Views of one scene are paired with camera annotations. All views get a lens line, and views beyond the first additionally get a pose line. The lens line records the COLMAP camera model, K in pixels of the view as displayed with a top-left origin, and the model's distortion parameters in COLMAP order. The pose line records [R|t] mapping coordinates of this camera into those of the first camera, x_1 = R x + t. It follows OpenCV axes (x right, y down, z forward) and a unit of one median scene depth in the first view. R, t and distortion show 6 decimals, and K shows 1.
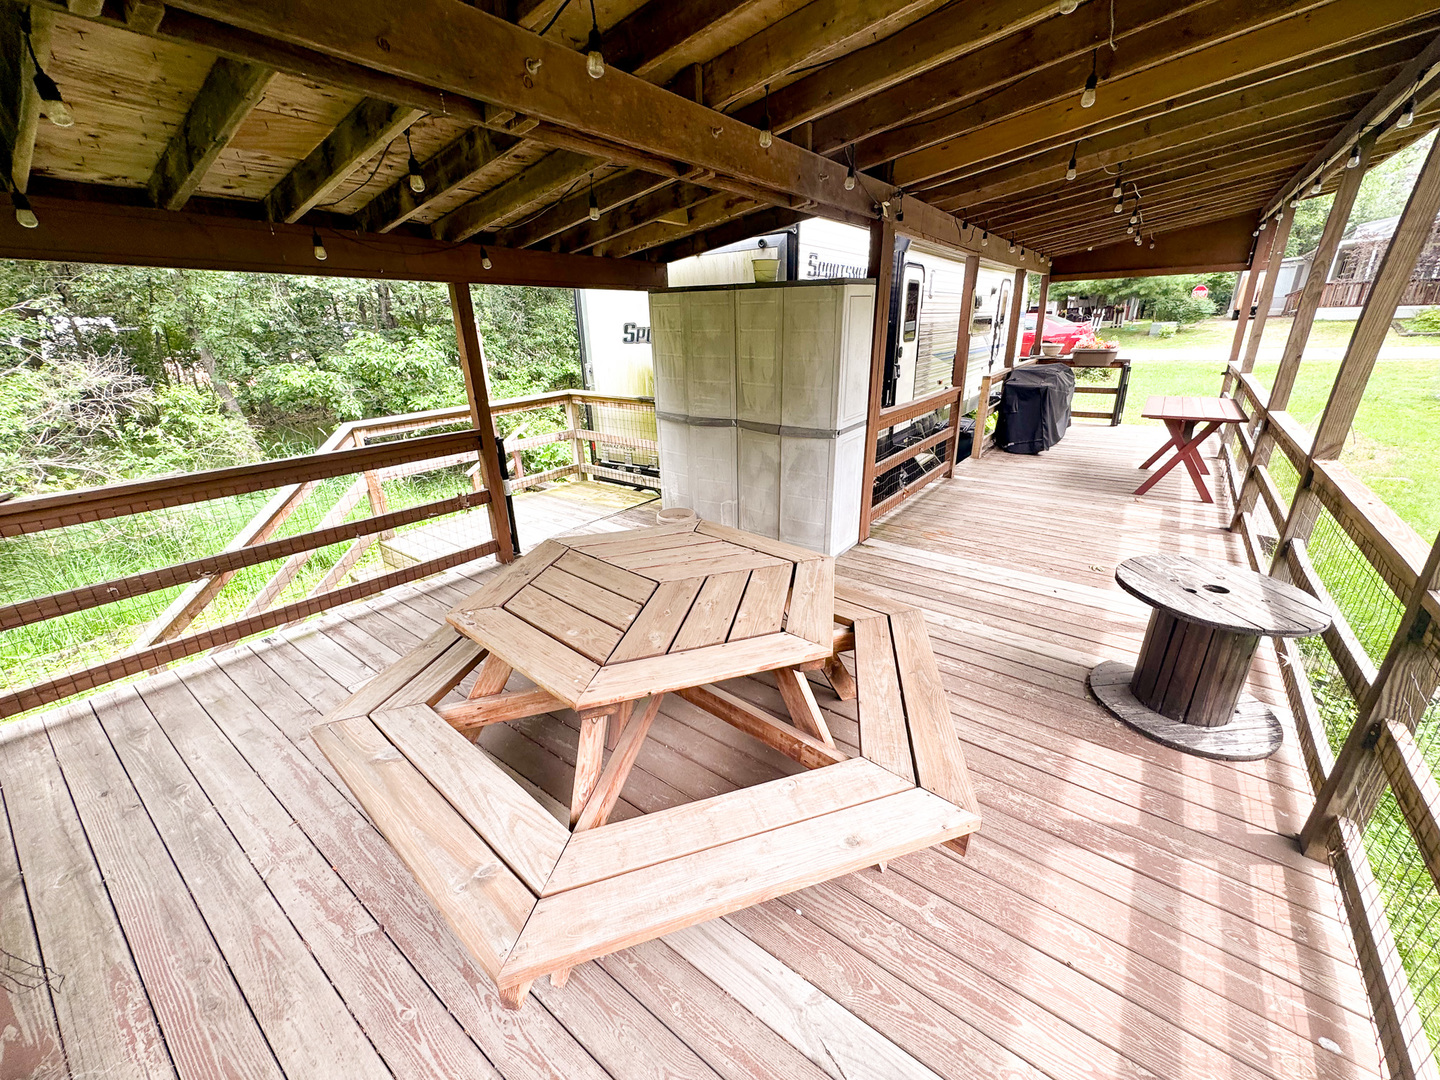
lens RADIAL K [[574.9, 0, 722.8], [0, 574.9, 539.6], [0, 0, 1]] dist [-0.003032, -0.000051]
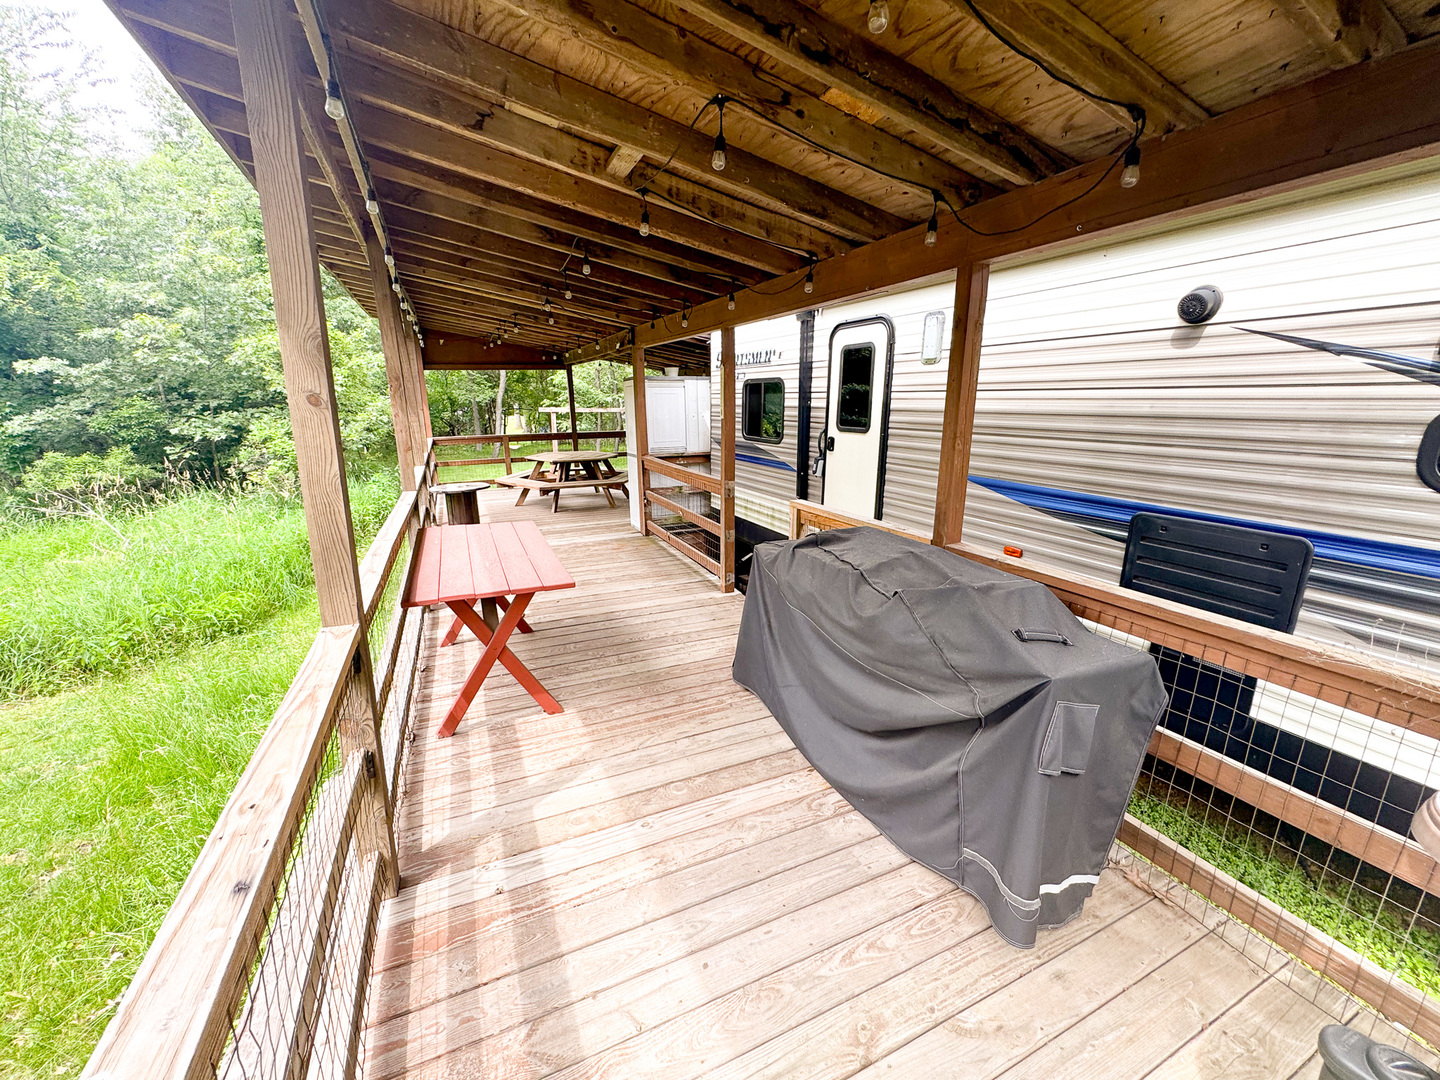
lens RADIAL K [[574.9, 0, 717.6], [0, 574.9, 541.4], [0, 0, 1]] dist [-0.003032, -0.000051]
pose [[-0.483544, 0.231198, -0.844235, 2.010971], [-0.301871, 0.861270, 0.408763, -0.933586], [0.821620, 0.452505, -0.346670, 2.347632]]
